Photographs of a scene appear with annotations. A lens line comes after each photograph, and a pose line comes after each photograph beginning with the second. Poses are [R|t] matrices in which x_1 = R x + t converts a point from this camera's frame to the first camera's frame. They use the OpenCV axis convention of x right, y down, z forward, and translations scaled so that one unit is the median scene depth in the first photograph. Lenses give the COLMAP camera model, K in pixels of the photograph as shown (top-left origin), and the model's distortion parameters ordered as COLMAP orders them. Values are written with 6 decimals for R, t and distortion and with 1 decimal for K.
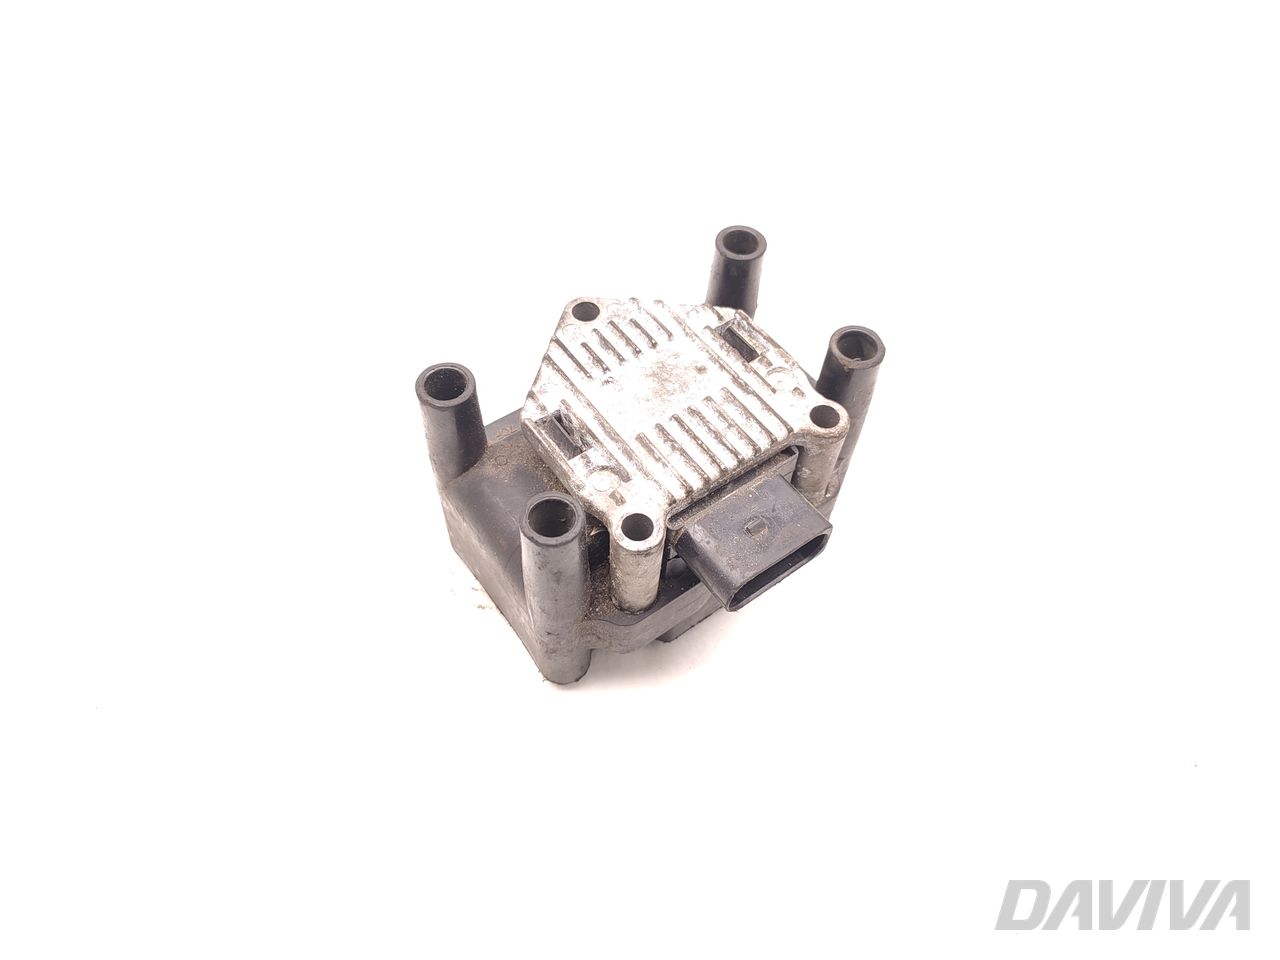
lens RADIAL K [[917.7, 0, 640.0], [0, 917.7, 480.0], [0, 0, 1]] dist [0.002455, 0.000079]
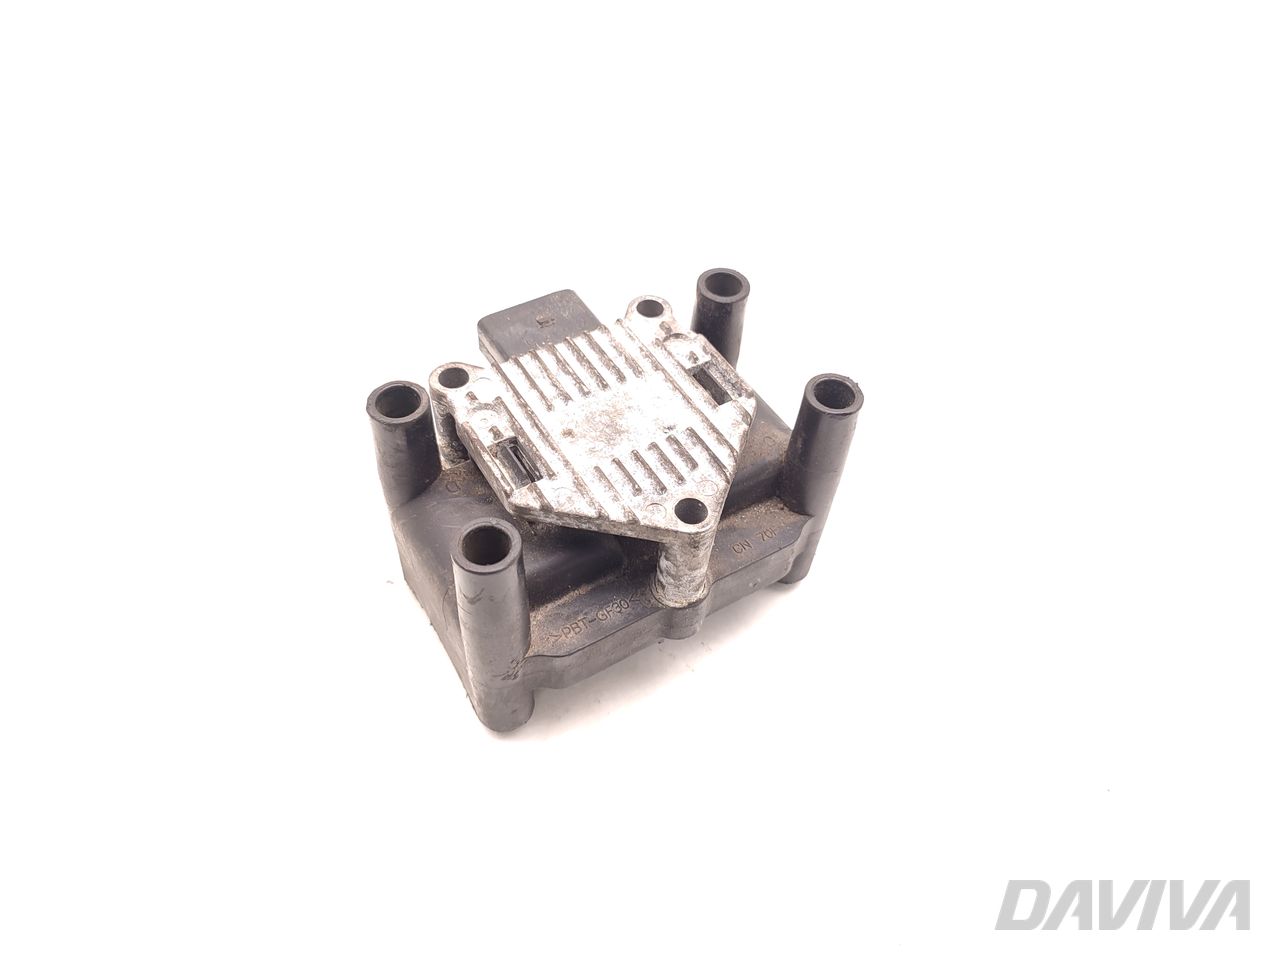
lens RADIAL K [[917.7, 0, 640.0], [0, 917.7, 480.0], [0, 0, 1]] dist [0.002455, 0.000079]
pose [[-0.989450, -0.134832, -0.053005, 0.038307], [-0.012645, -0.284095, 0.958713, -1.037705], [-0.144324, 0.949268, 0.279393, 0.786853]]
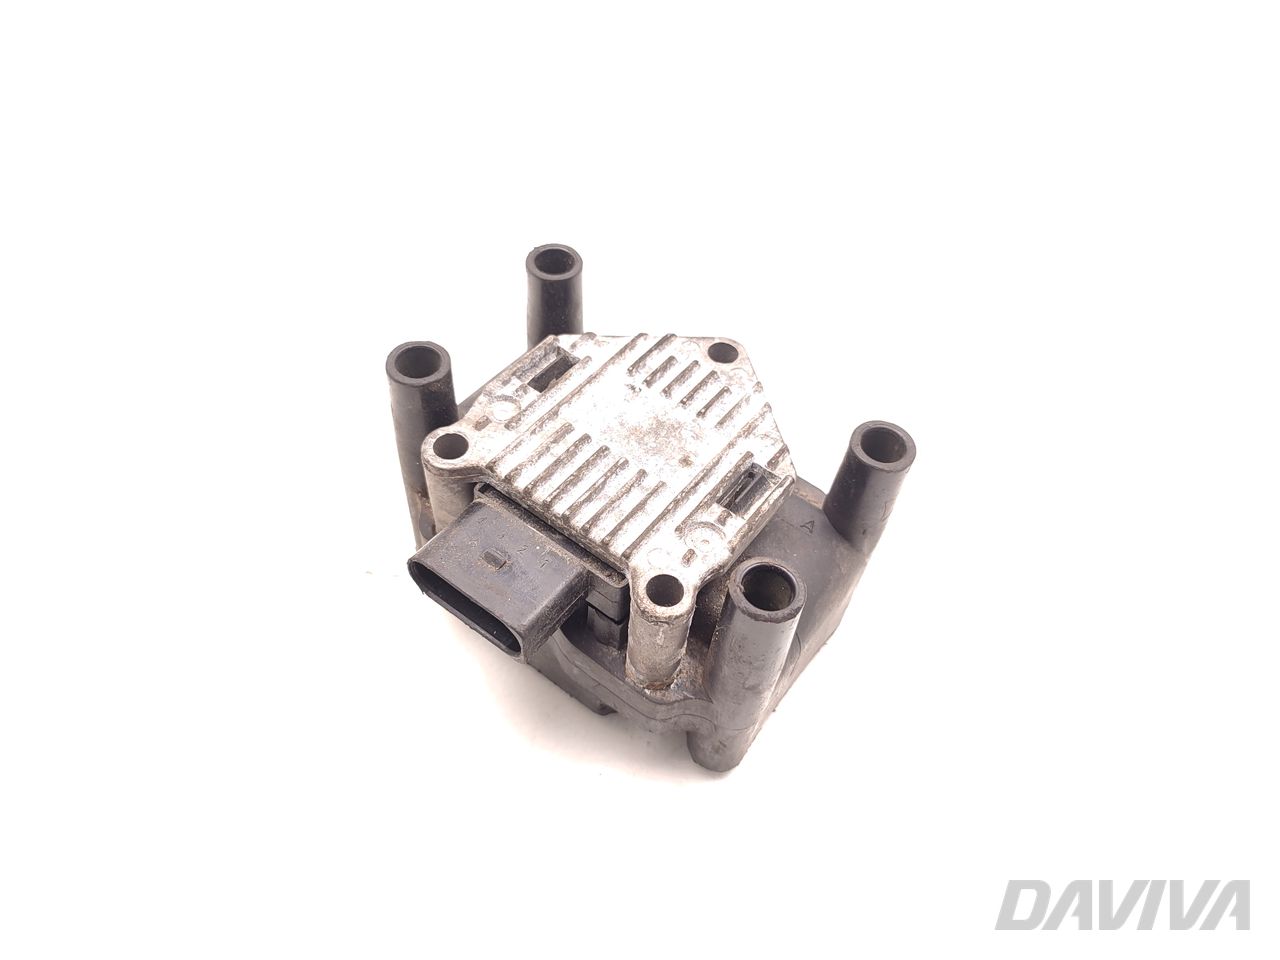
lens RADIAL K [[917.7, 0, 640.0], [0, 917.7, 480.0], [0, 0, 1]] dist [0.002455, 0.000079]
pose [[0.283824, 0.732573, -0.618693, 0.601191], [-0.810914, 0.527718, 0.252848, -0.295949], [0.511725, 0.429942, 0.743833, 0.359074]]
